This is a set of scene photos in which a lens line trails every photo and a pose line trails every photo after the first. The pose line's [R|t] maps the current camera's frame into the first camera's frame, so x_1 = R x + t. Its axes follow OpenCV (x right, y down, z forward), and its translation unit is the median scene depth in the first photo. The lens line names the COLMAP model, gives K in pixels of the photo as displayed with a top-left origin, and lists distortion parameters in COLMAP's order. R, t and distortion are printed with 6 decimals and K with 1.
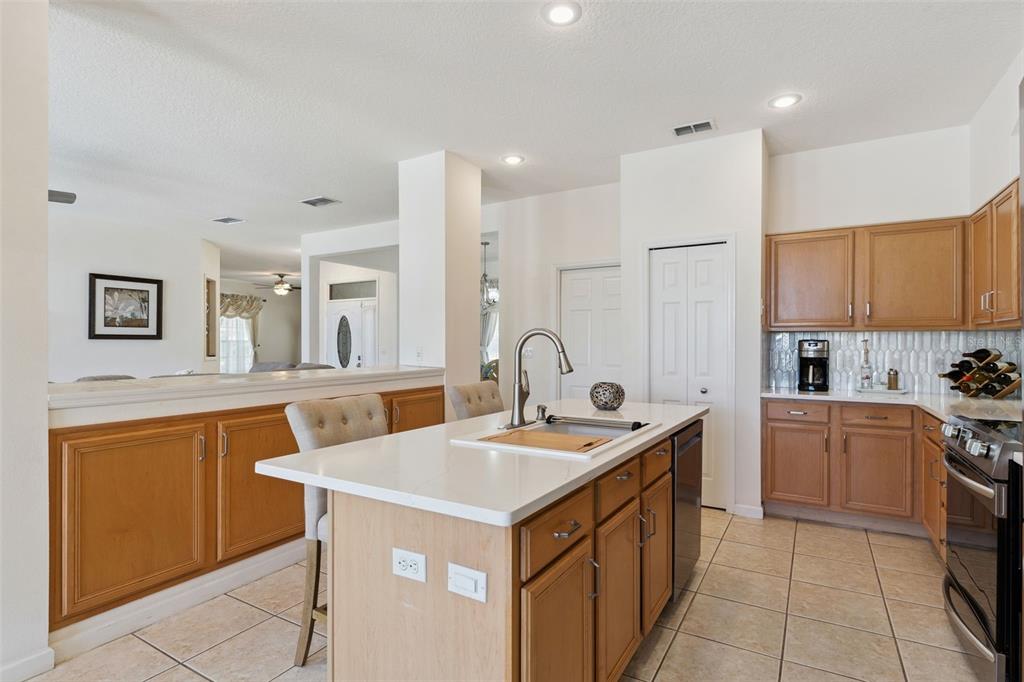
lens RADIAL K [[509.4, 0, 507.4], [0, 509.4, 338.1], [0, 0, 1]] dist [-0.004211, 0.000810]
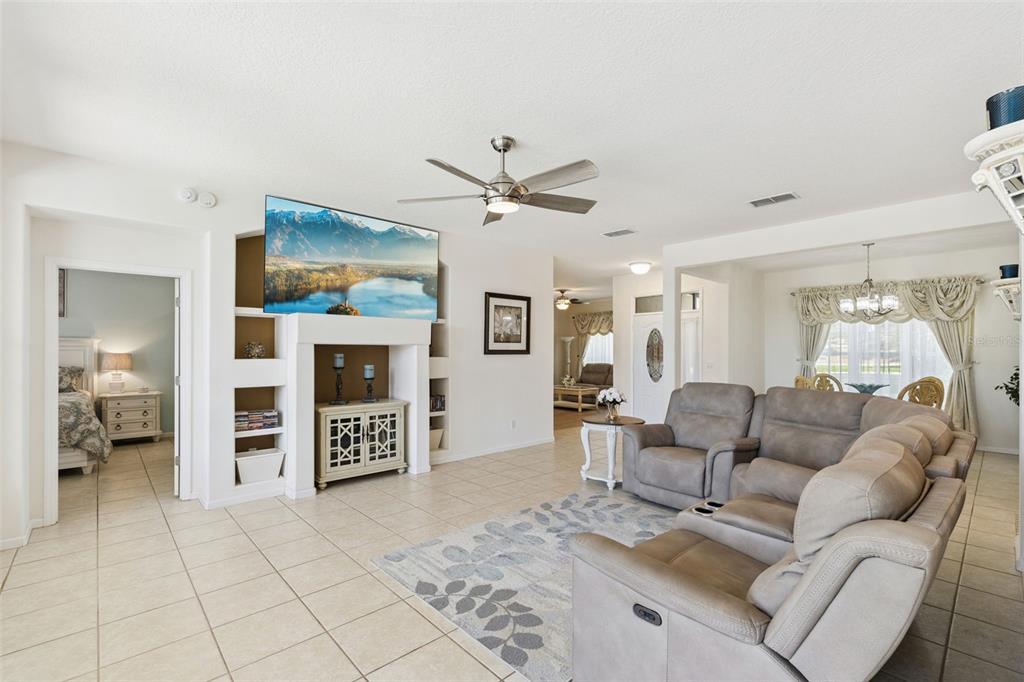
lens RADIAL K [[454.7, 0, 514.0], [0, 454.7, 351.5], [0, 0, 1]] dist [-0.008743, 0.001395]
pose [[0.958134, 0.003371, -0.286301, -0.717312], [-0.000211, 0.999939, 0.011067, -0.021503], [0.286321, -0.010543, 0.958076, 0.168275]]
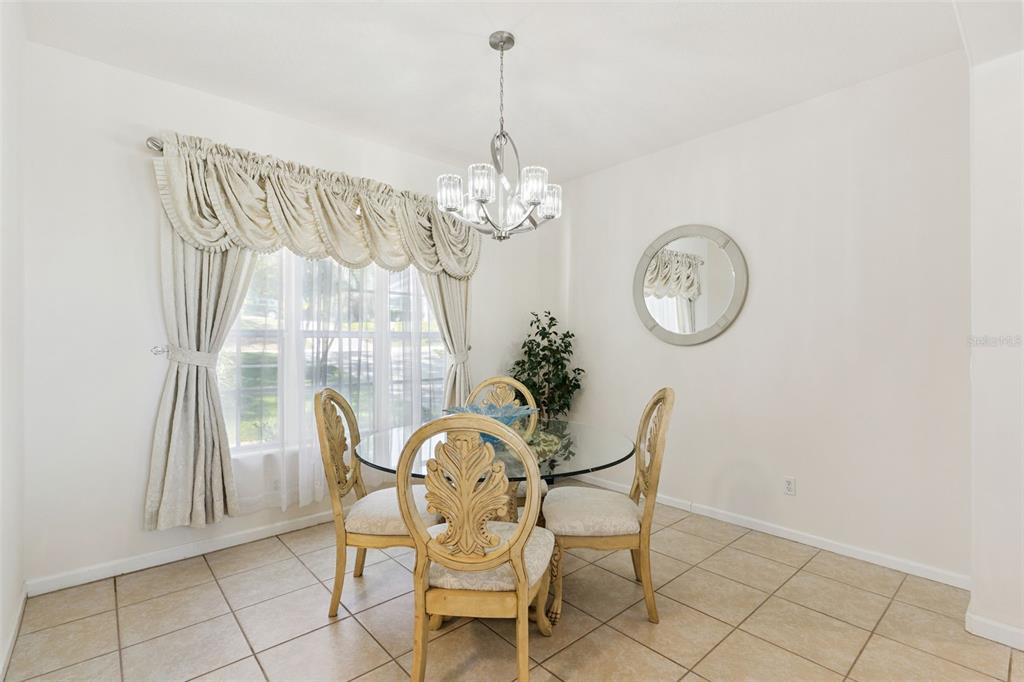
lens RADIAL K [[454.7, 0, 508.6], [0, 454.7, 338.3], [0, 0, 1]] dist [-0.008743, 0.001395]
pose [[0.299494, 0.012605, 0.954015, -0.570095], [-0.012826, 0.999876, -0.009185, 0.018391], [-0.954012, -0.009485, 0.299618, 1.617390]]
